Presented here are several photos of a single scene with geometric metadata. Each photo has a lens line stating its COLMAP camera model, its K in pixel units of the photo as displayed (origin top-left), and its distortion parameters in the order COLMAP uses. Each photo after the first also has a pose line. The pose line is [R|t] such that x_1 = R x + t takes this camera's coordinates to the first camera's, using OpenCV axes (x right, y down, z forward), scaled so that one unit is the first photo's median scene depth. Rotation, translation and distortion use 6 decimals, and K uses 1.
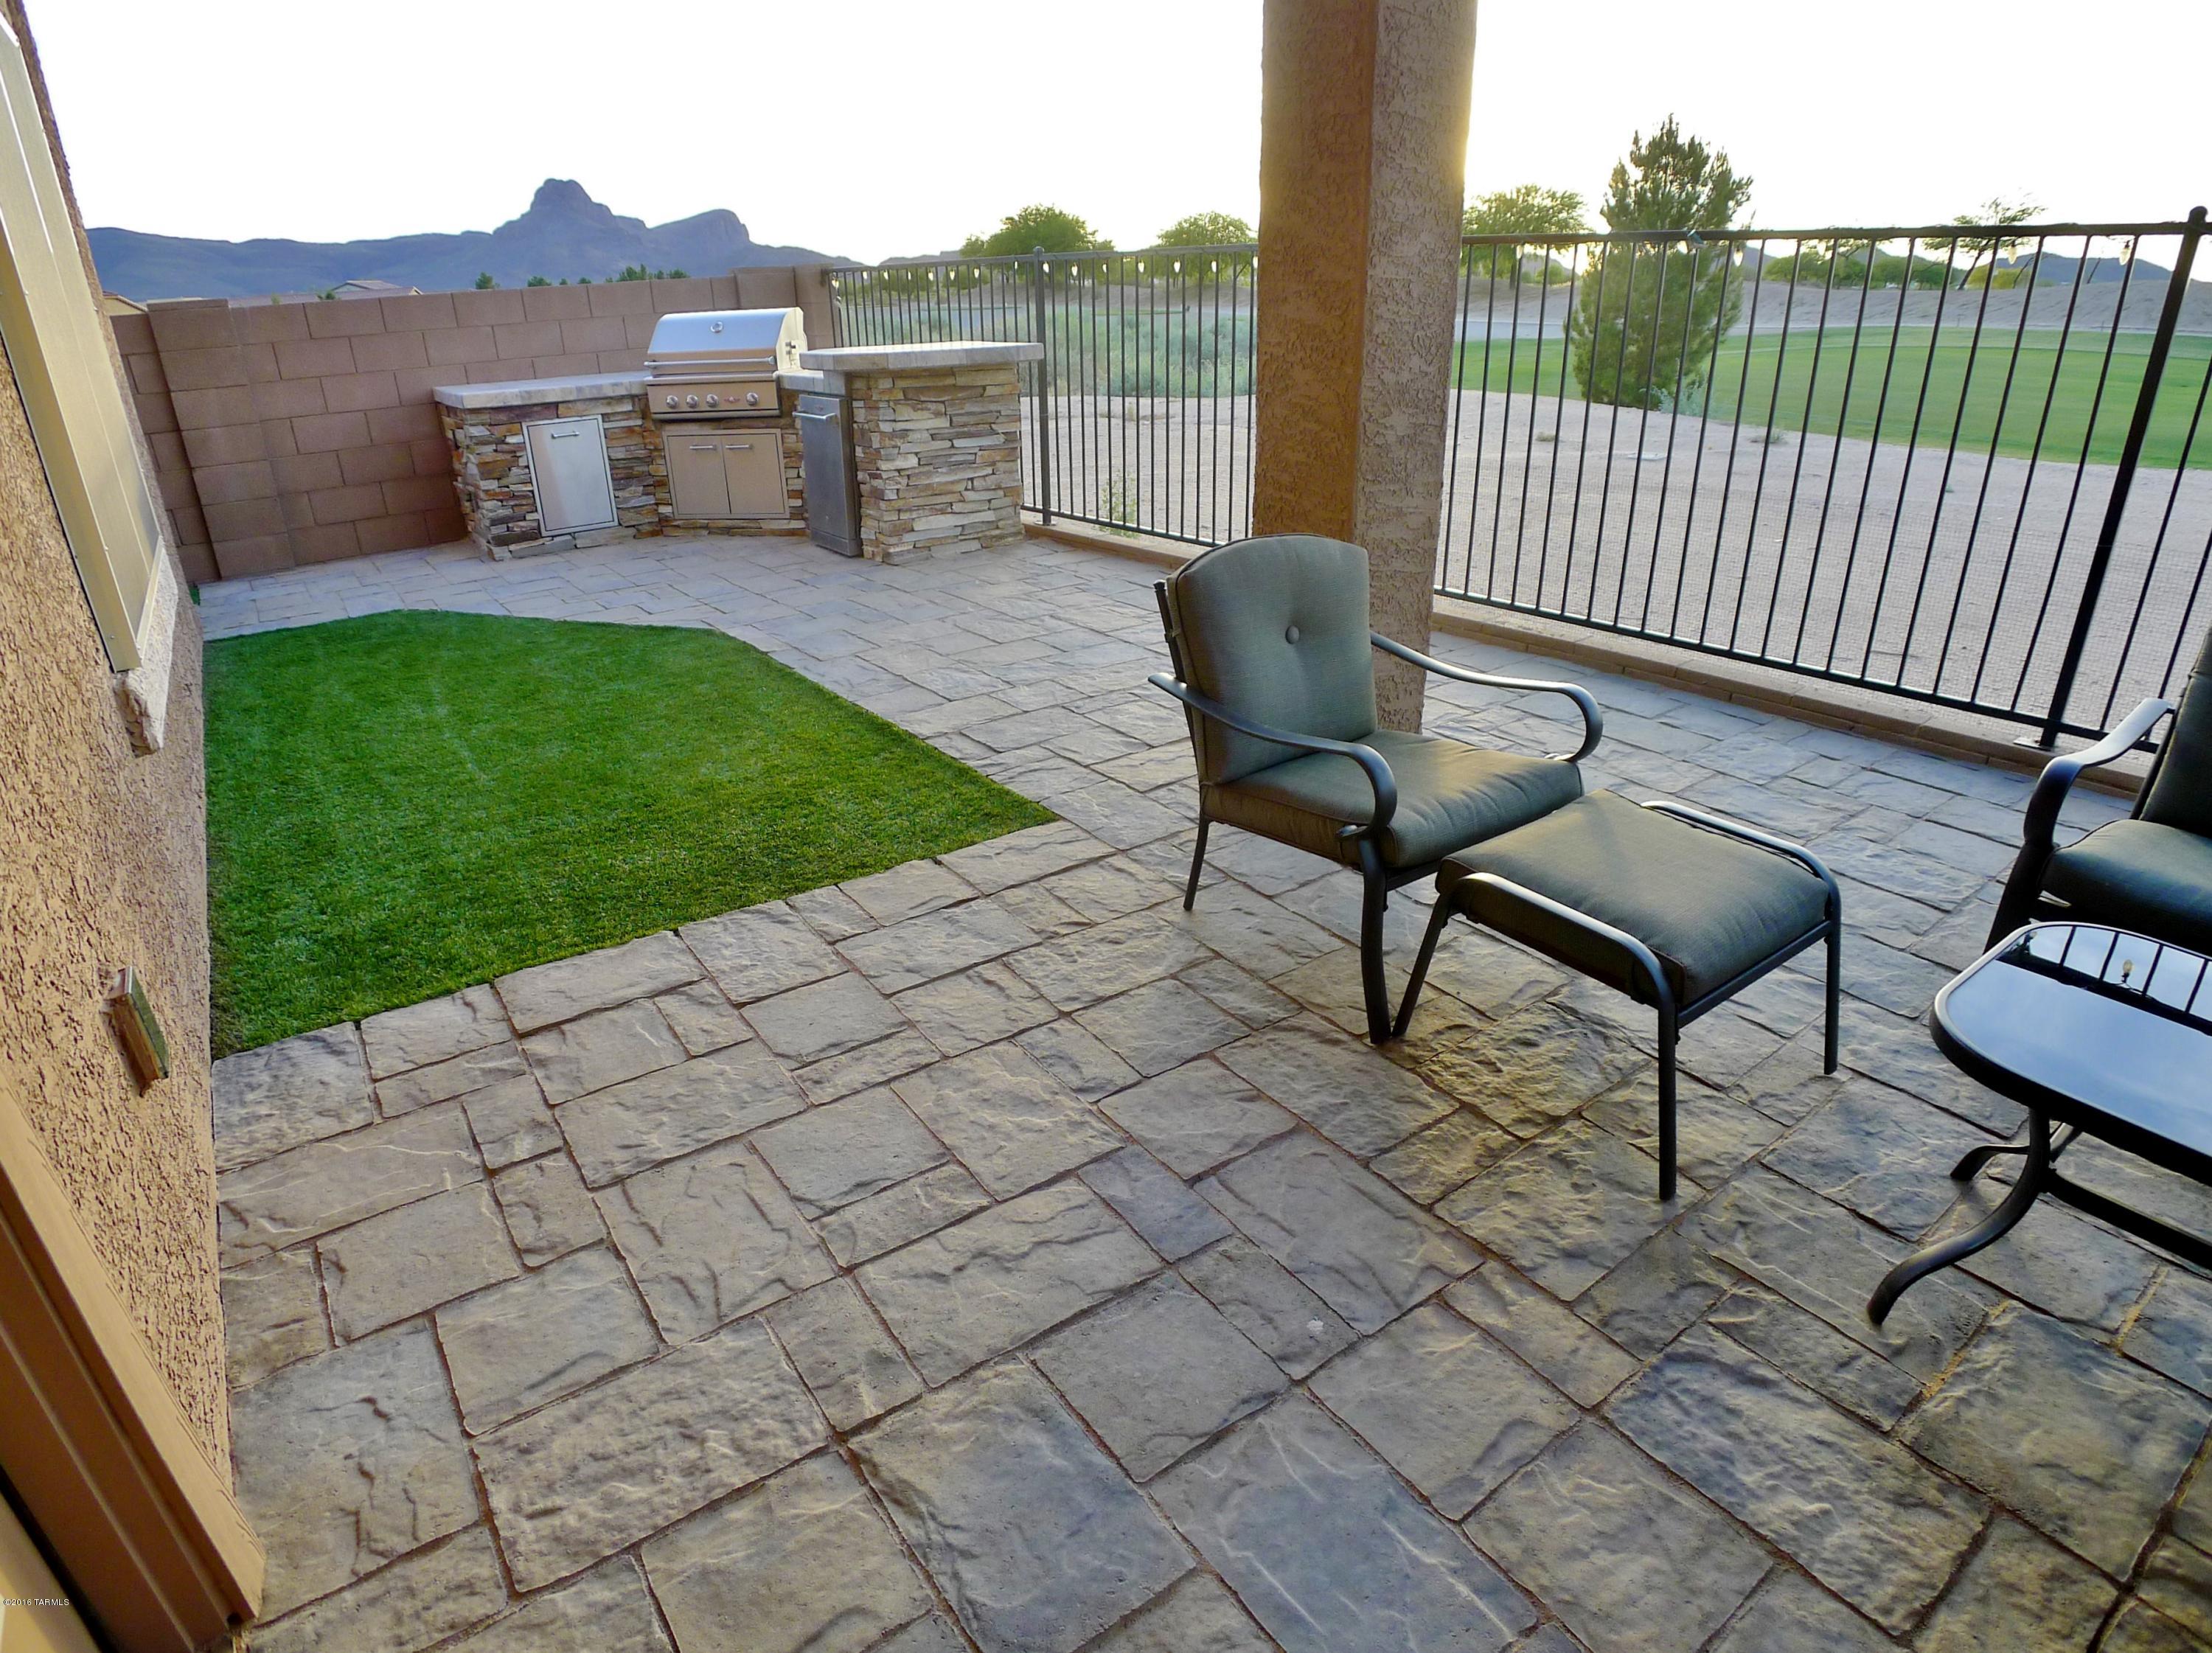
lens RADIAL K [[1200.7, 0, 1106.0], [0, 1200.7, 826.5], [0, 0, 1]] dist [-0.050118, 0.001181]
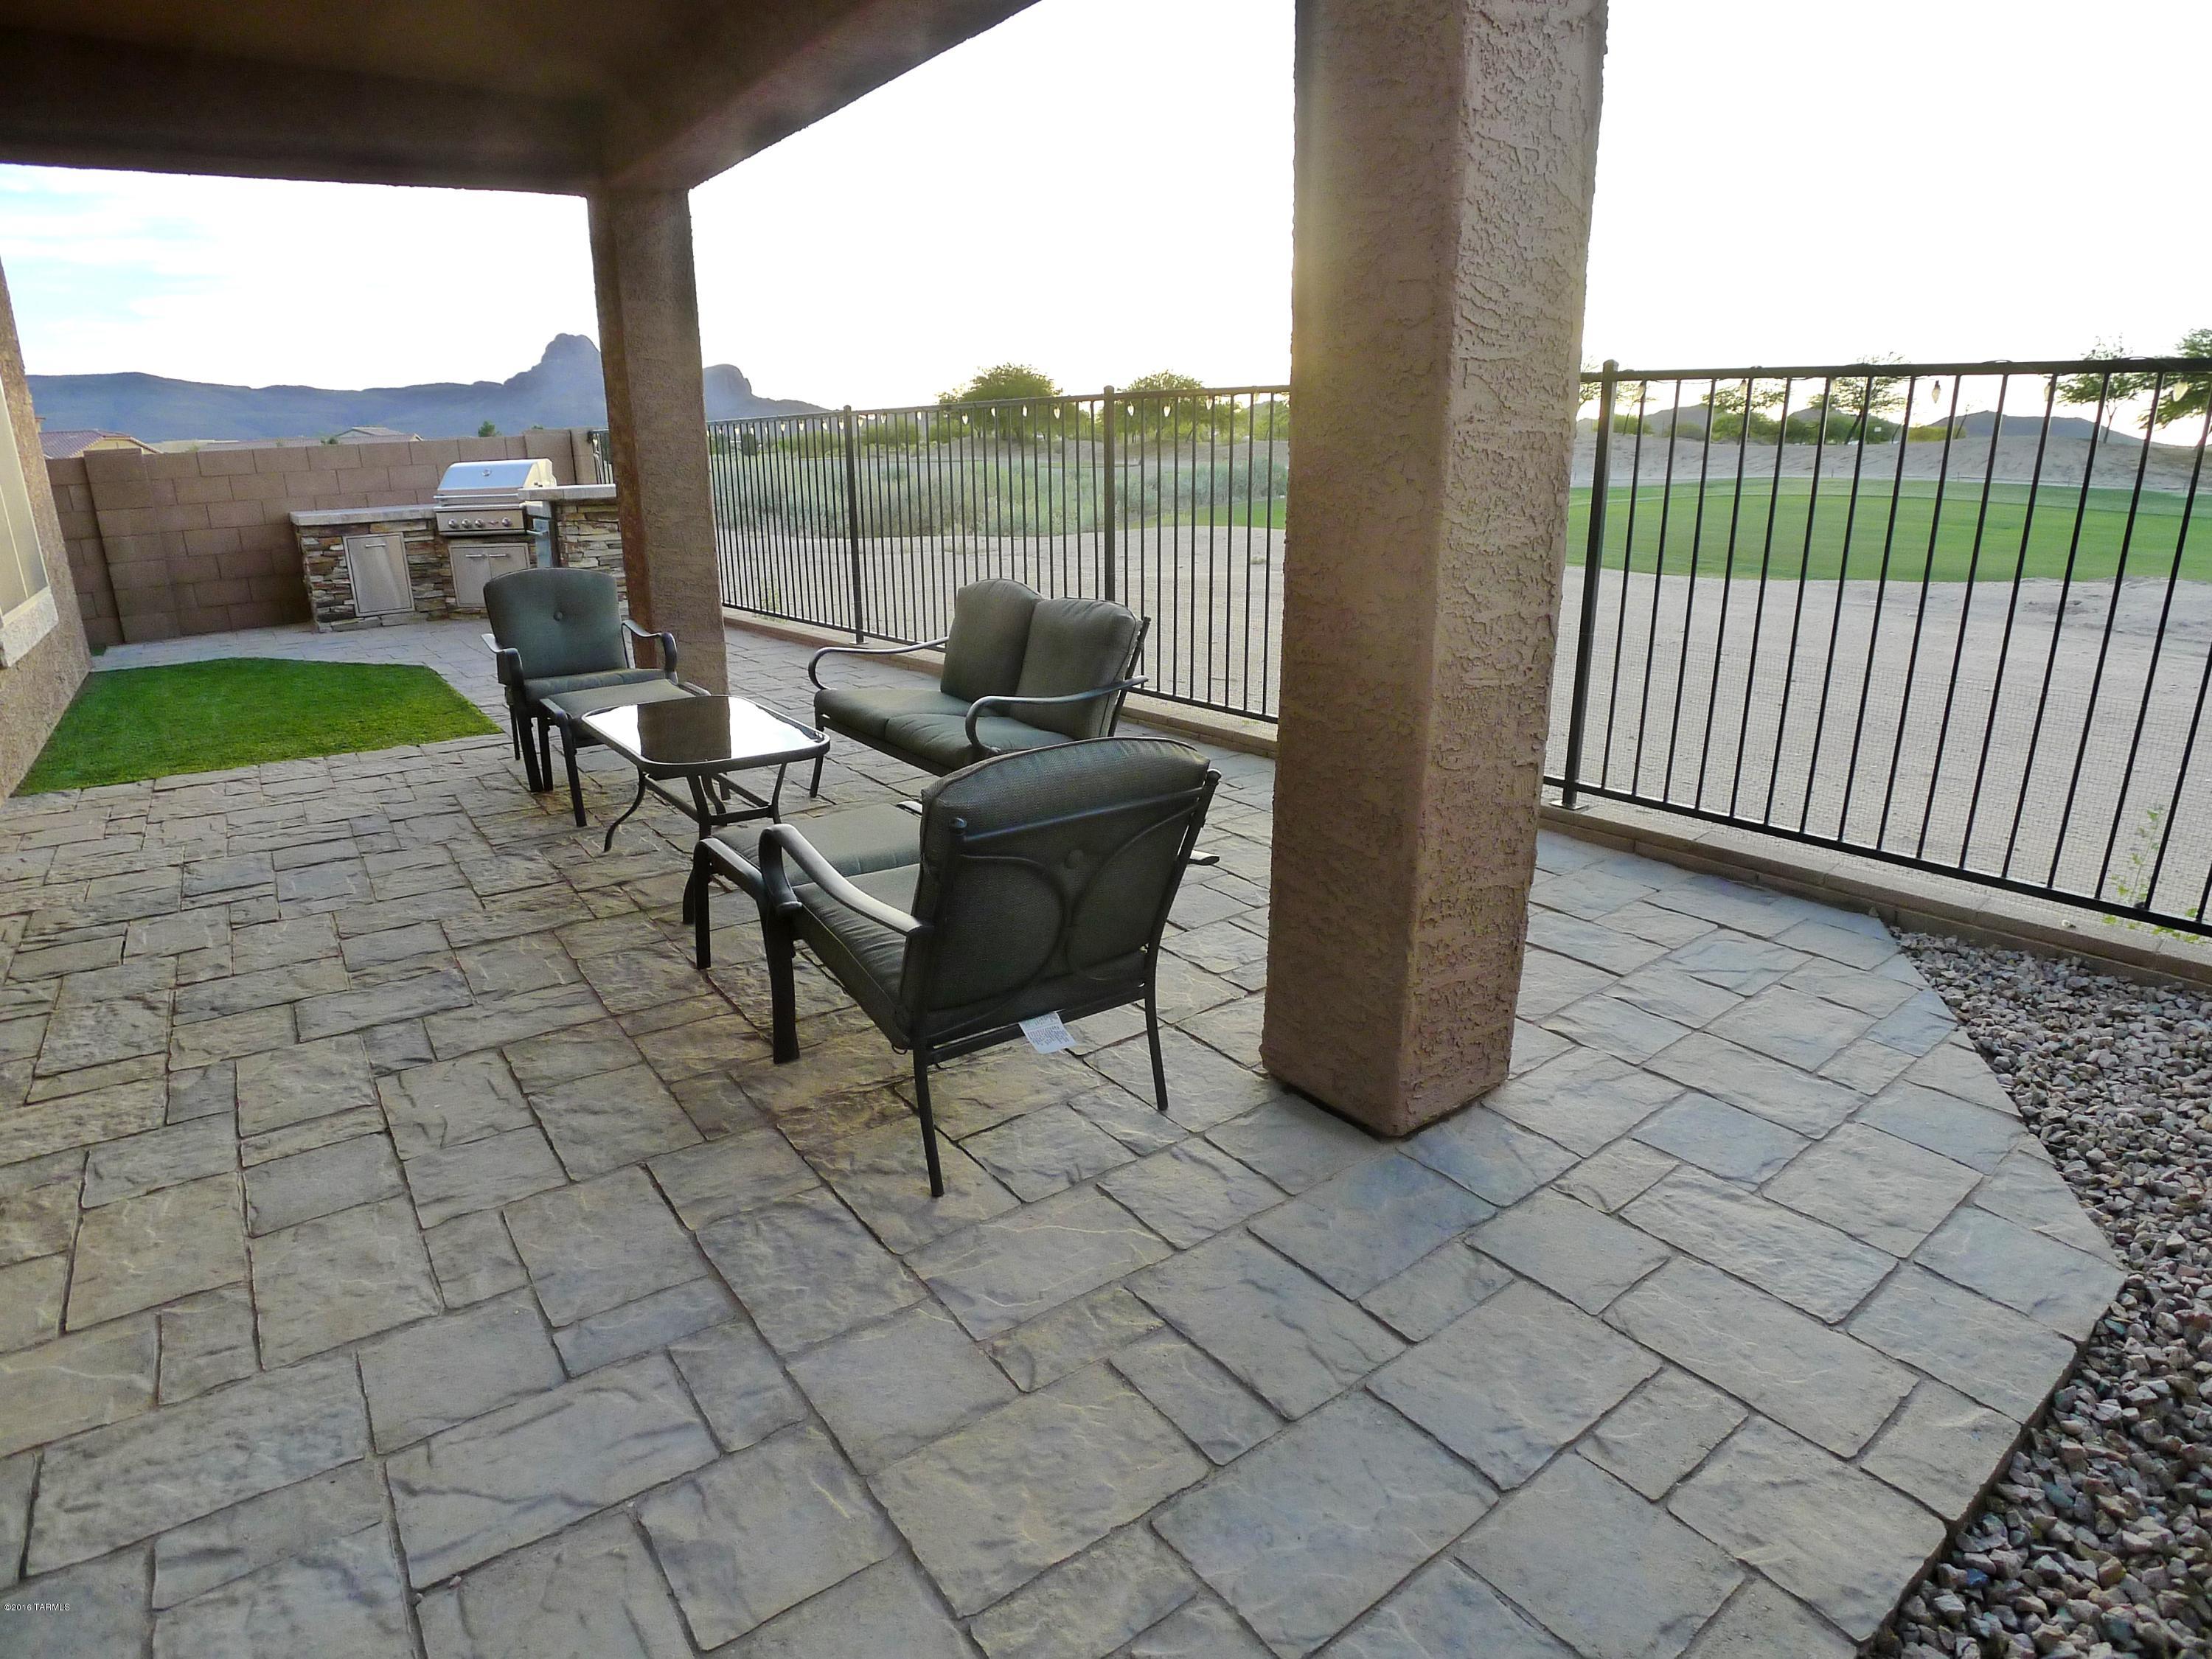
lens RADIAL K [[1237.4, 0, 1110.9], [0, 1237.4, 860.8], [0, 0, 1]] dist [-0.042987, -0.000059]
pose [[0.999849, 0.011307, -0.013170, 0.427546], [-0.012527, 0.995245, -0.096598, 0.165576], [0.012015, 0.096749, 0.995236, -0.380518]]
